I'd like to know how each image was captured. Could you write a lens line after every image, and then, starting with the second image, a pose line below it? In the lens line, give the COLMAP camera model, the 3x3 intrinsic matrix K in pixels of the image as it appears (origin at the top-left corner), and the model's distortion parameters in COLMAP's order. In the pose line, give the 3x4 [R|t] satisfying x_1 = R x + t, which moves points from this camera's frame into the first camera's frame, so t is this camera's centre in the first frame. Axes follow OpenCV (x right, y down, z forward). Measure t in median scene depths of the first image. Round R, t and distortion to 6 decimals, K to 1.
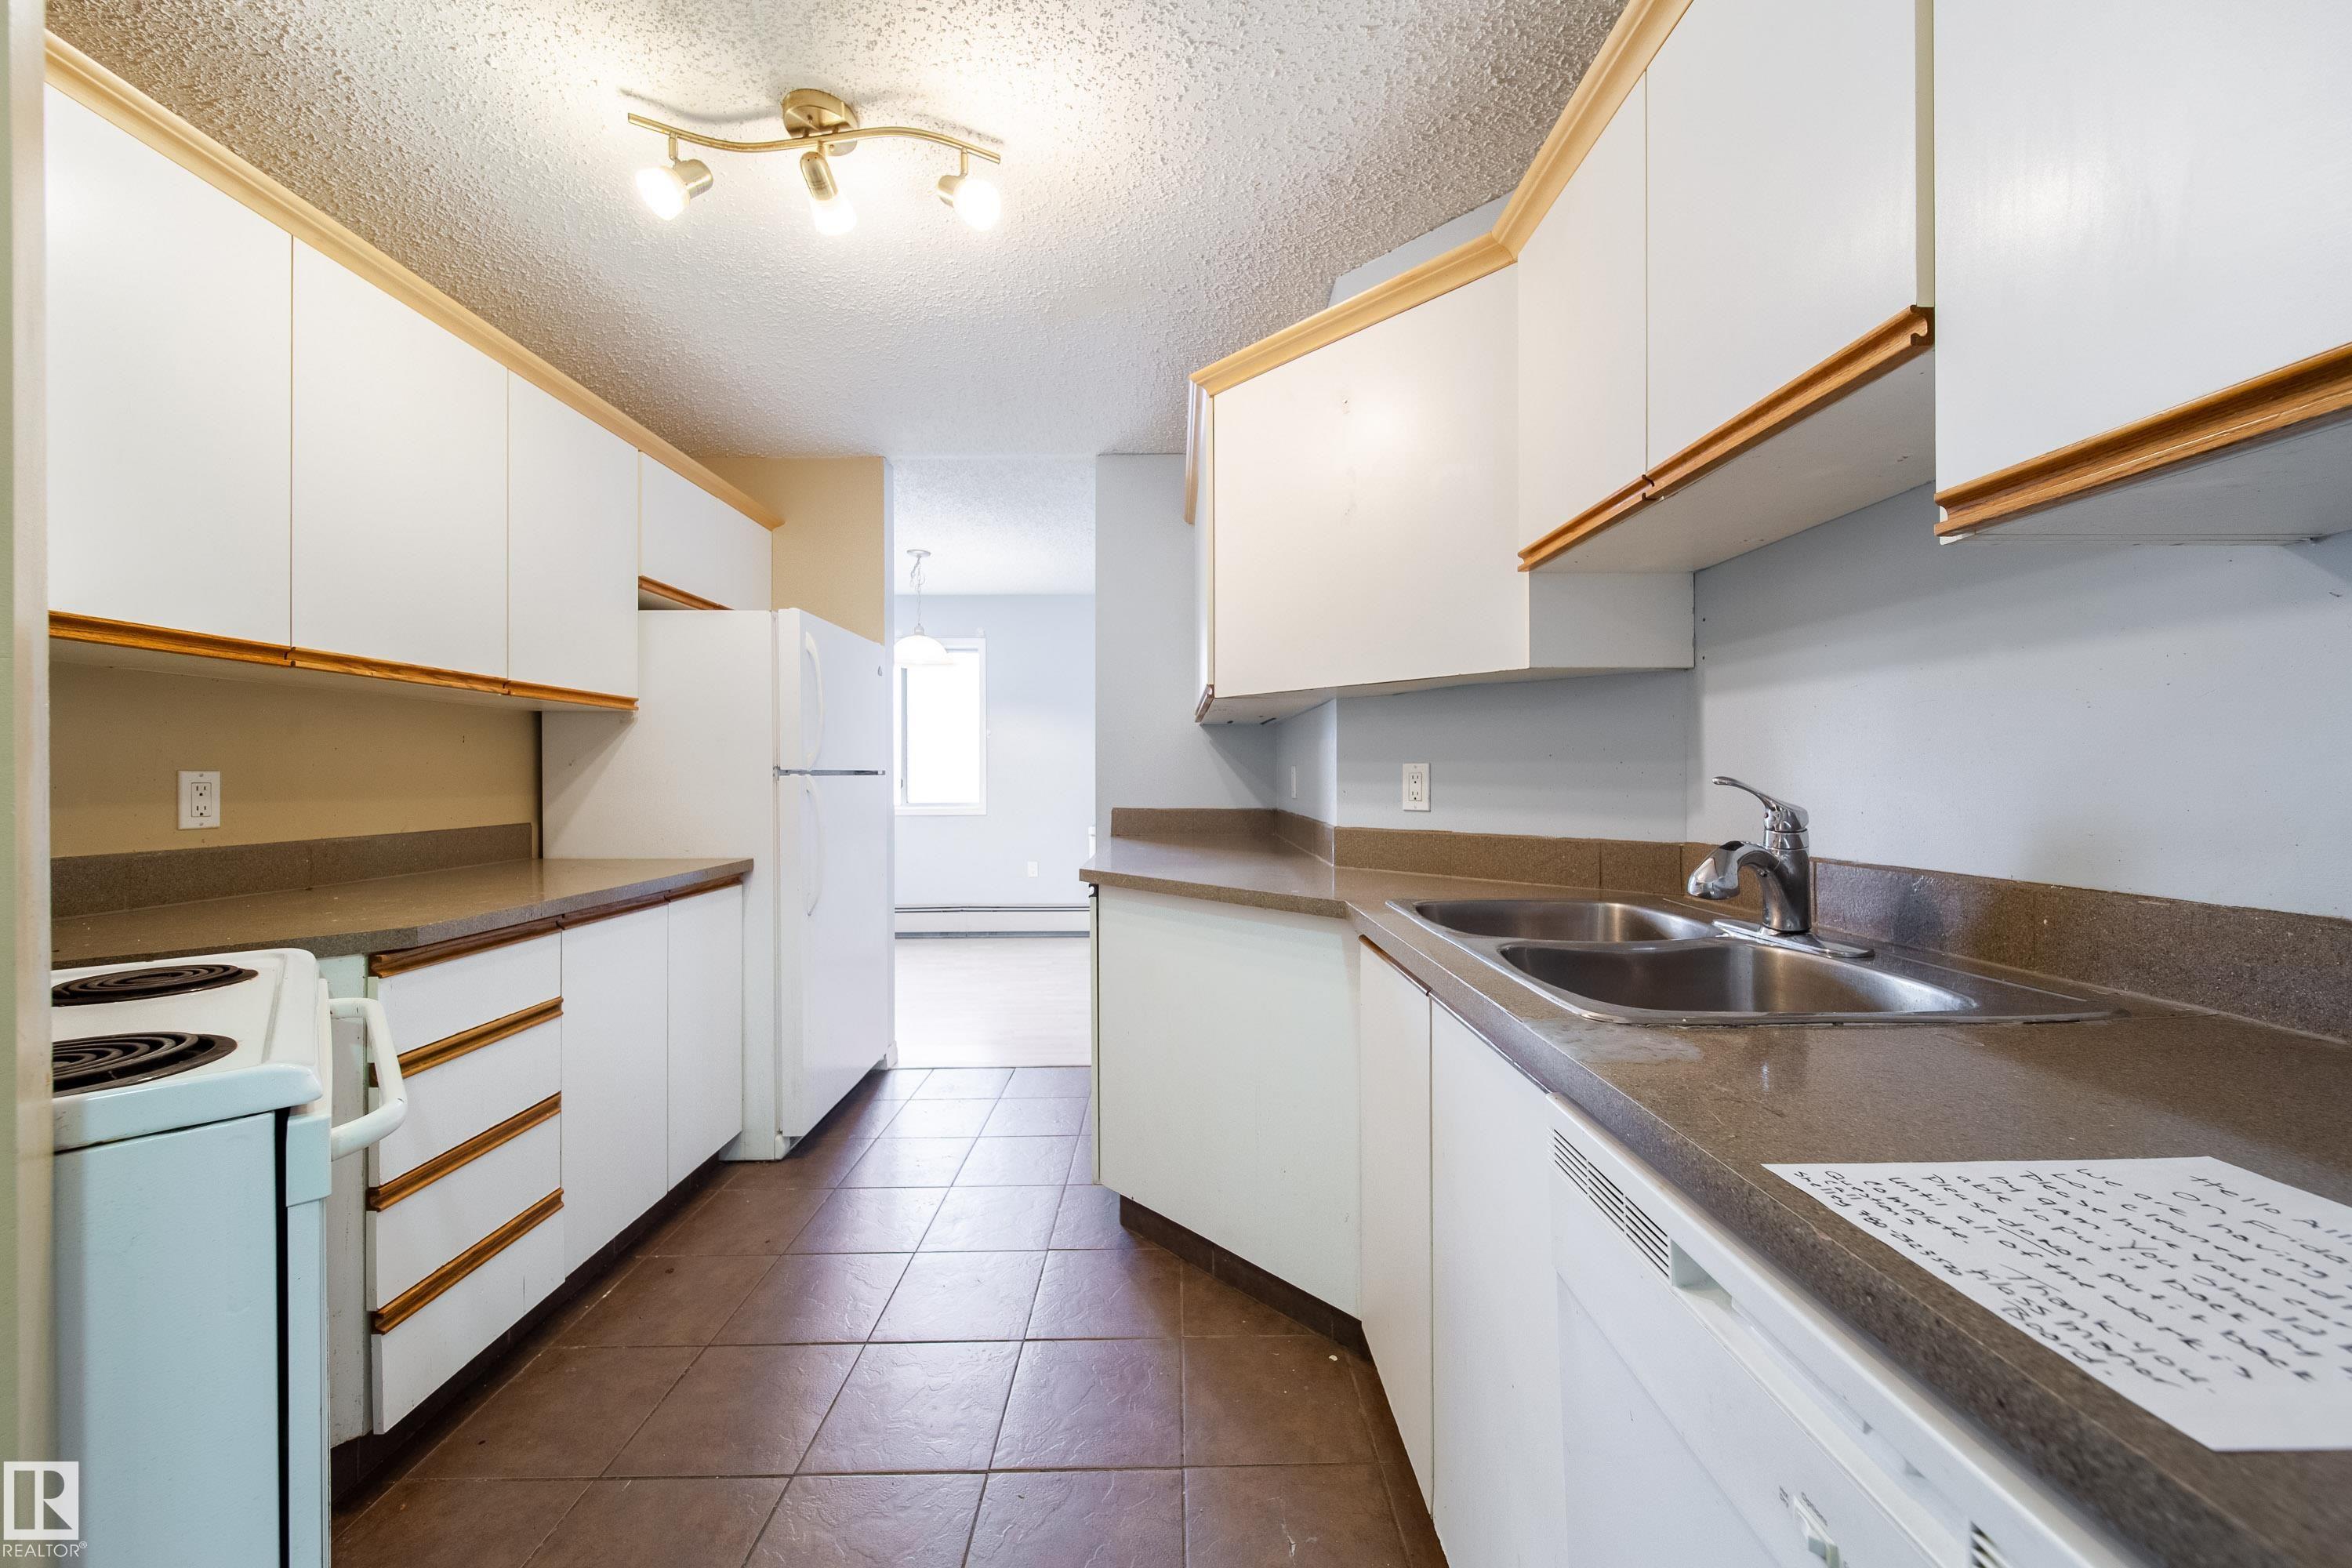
lens RADIAL K [[840.4, 0, 1175.5], [0, 840.4, 777.8], [0, 0, 1]] dist [0.002514, -0.000810]
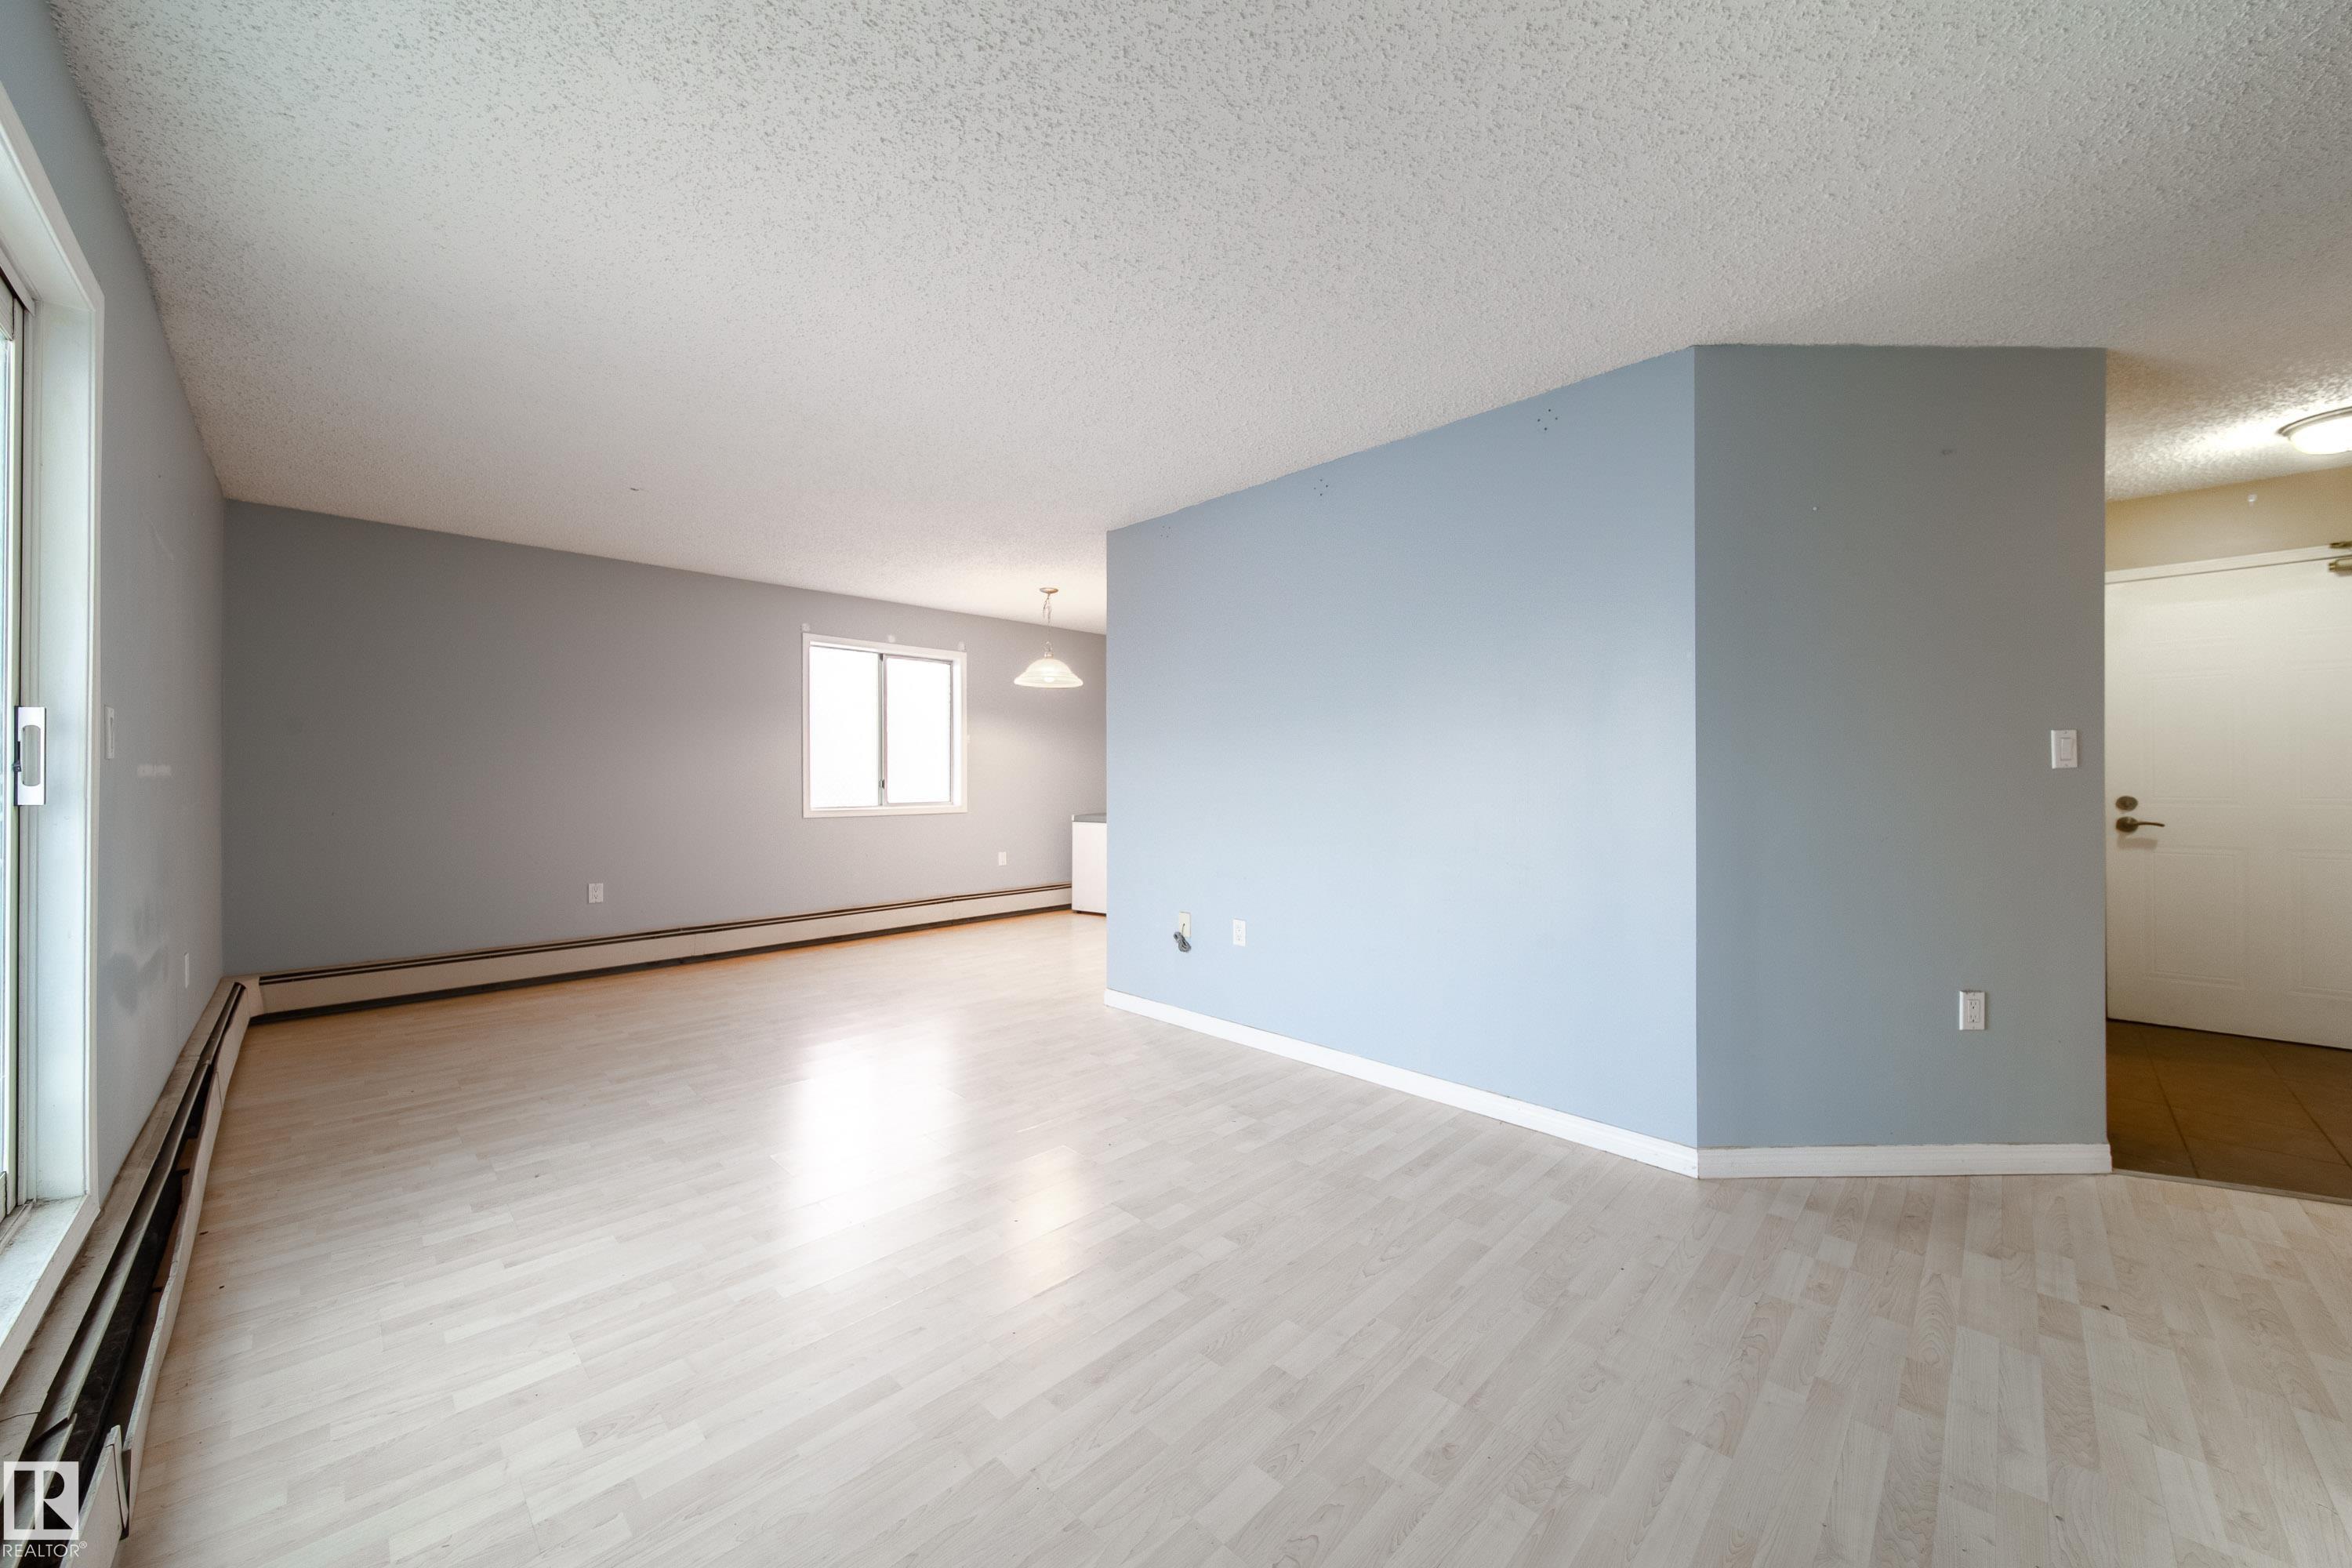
lens RADIAL K [[840.4, 0, 1176.7], [0, 840.4, 777.5], [0, 0, 1]] dist [0.002514, -0.000810]
pose [[0.708727, 0.002178, 0.705480, -2.443613], [0.000982, 0.999991, -0.004074, 0.008952], [-0.705482, 0.003580, 0.708719, 0.065255]]
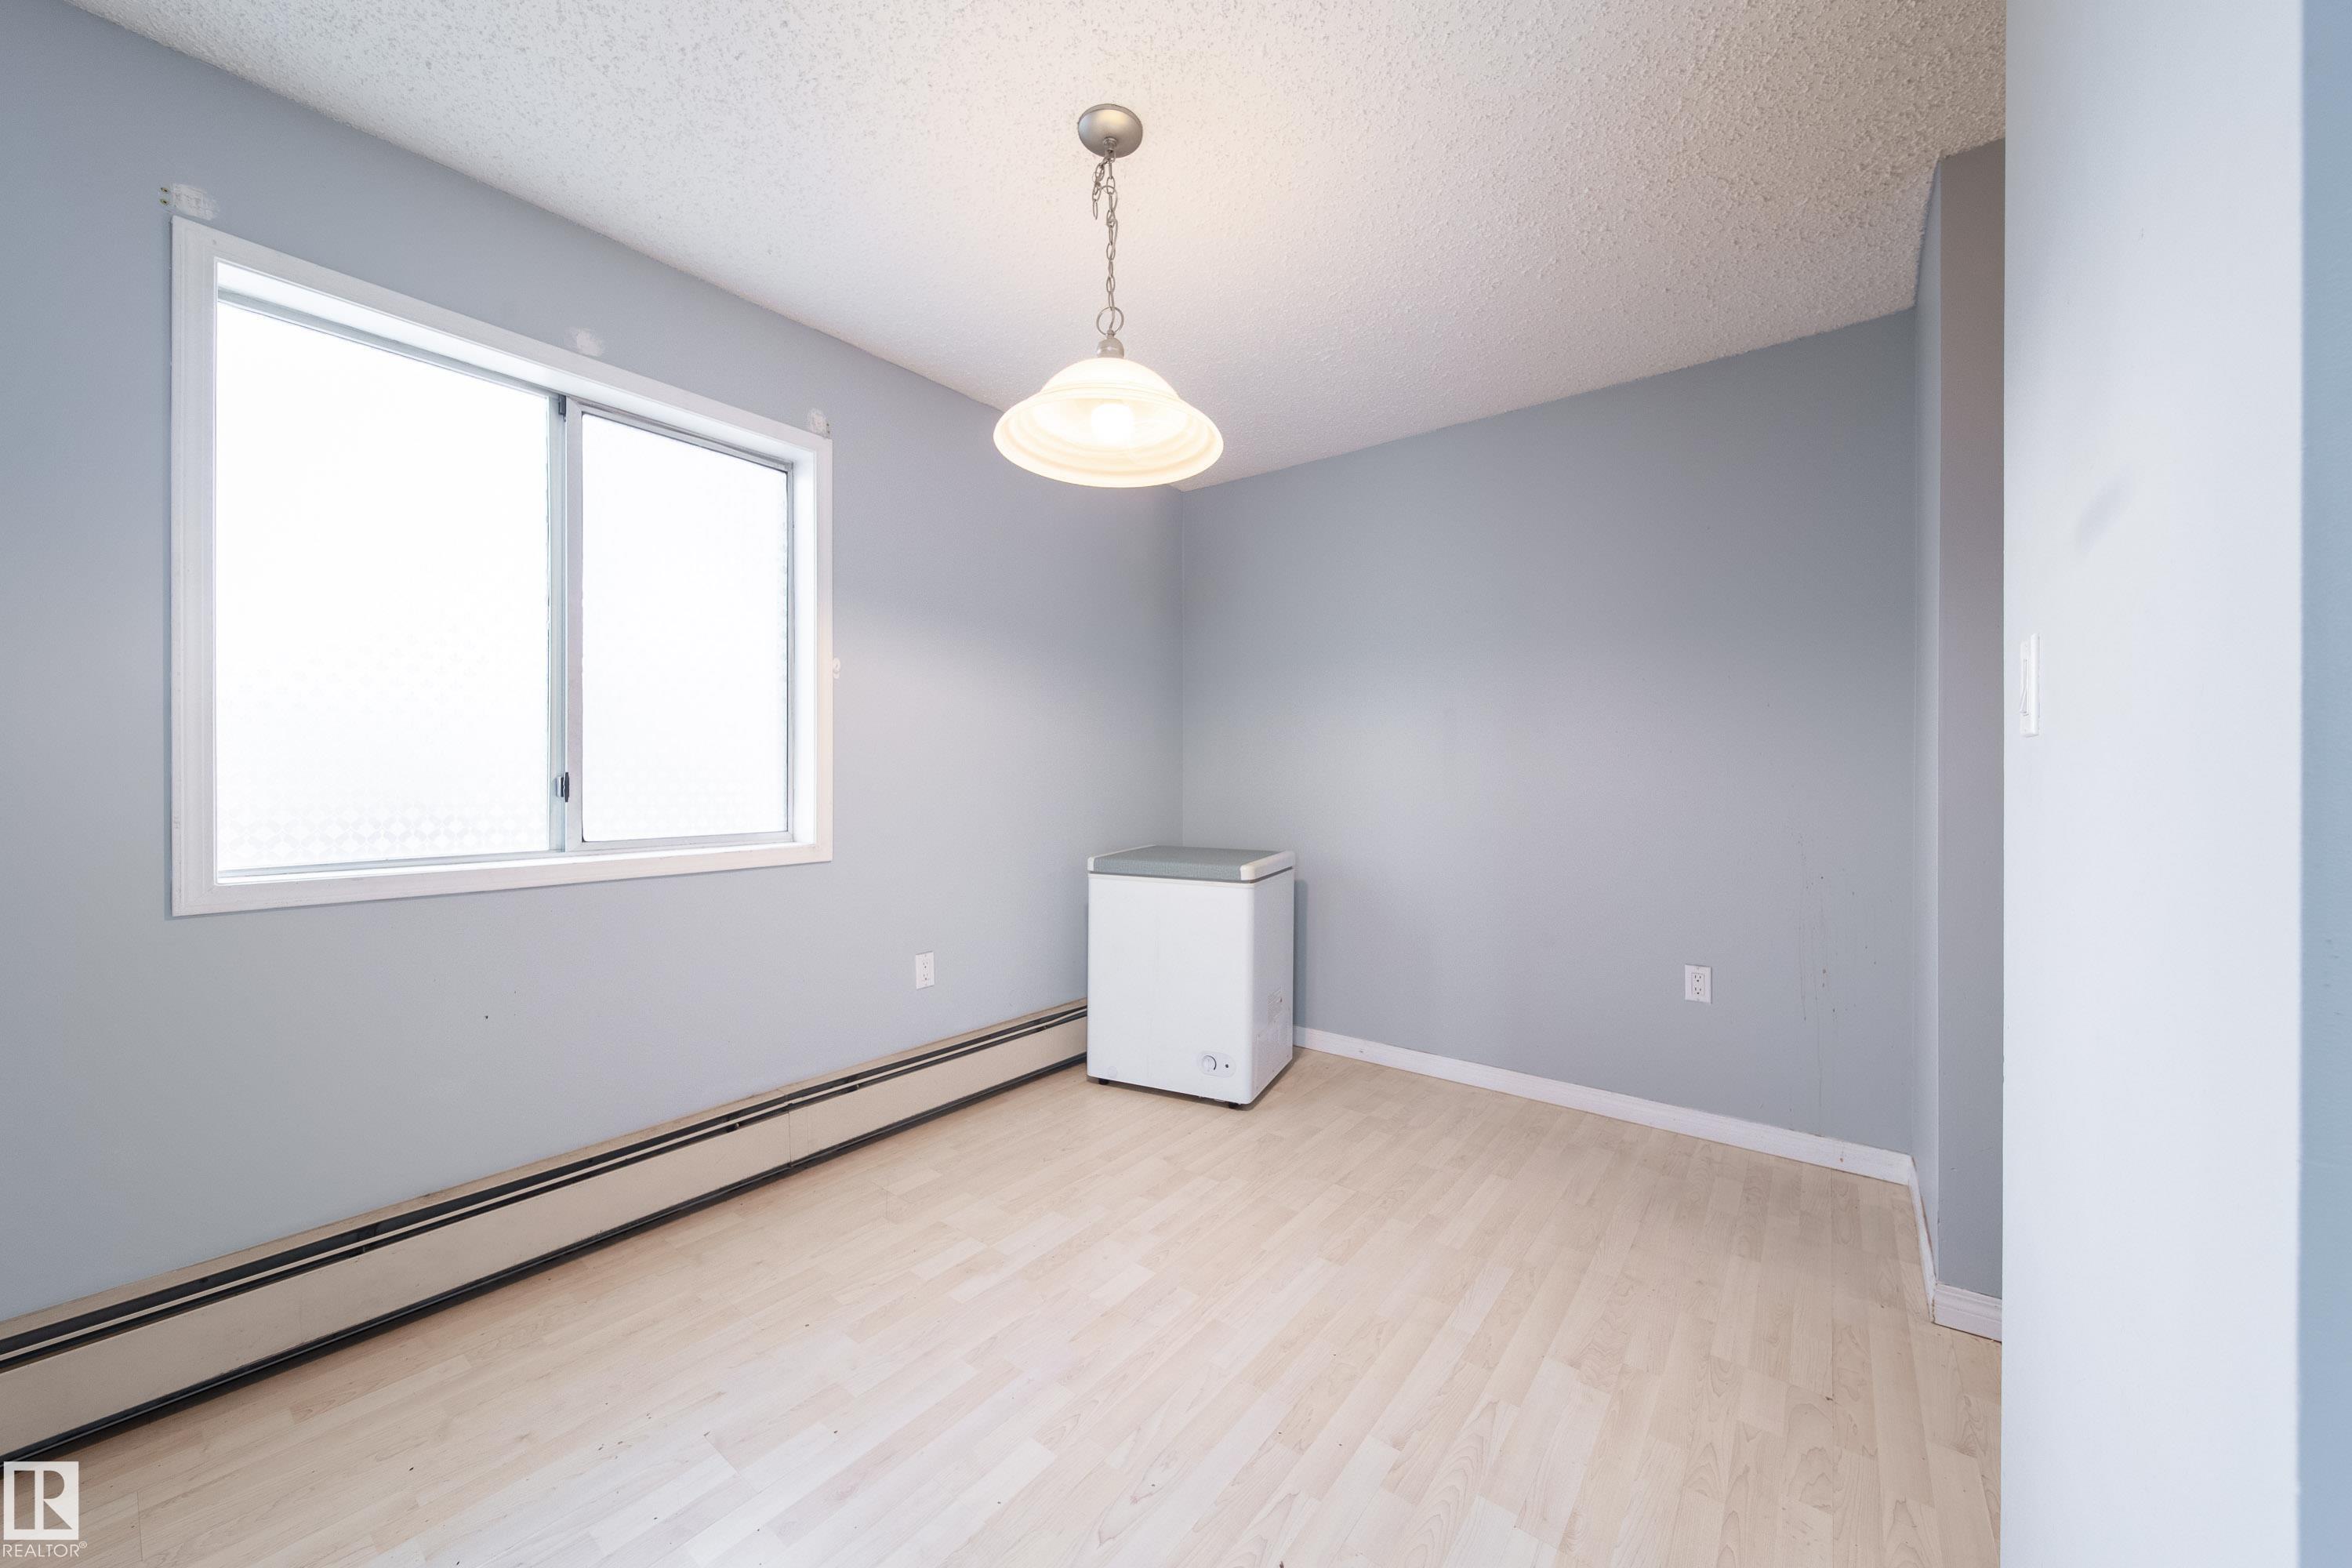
lens RADIAL K [[840.4, 0, 1173.6], [0, 840.4, 781.2], [0, 0, 1]] dist [0.002514, -0.000810]
pose [[0.619827, 0.000845, 0.784738, -1.354707], [-0.001172, 0.999999, -0.000152, 0.012343], [-0.784738, -0.000826, 0.619827, 1.826900]]
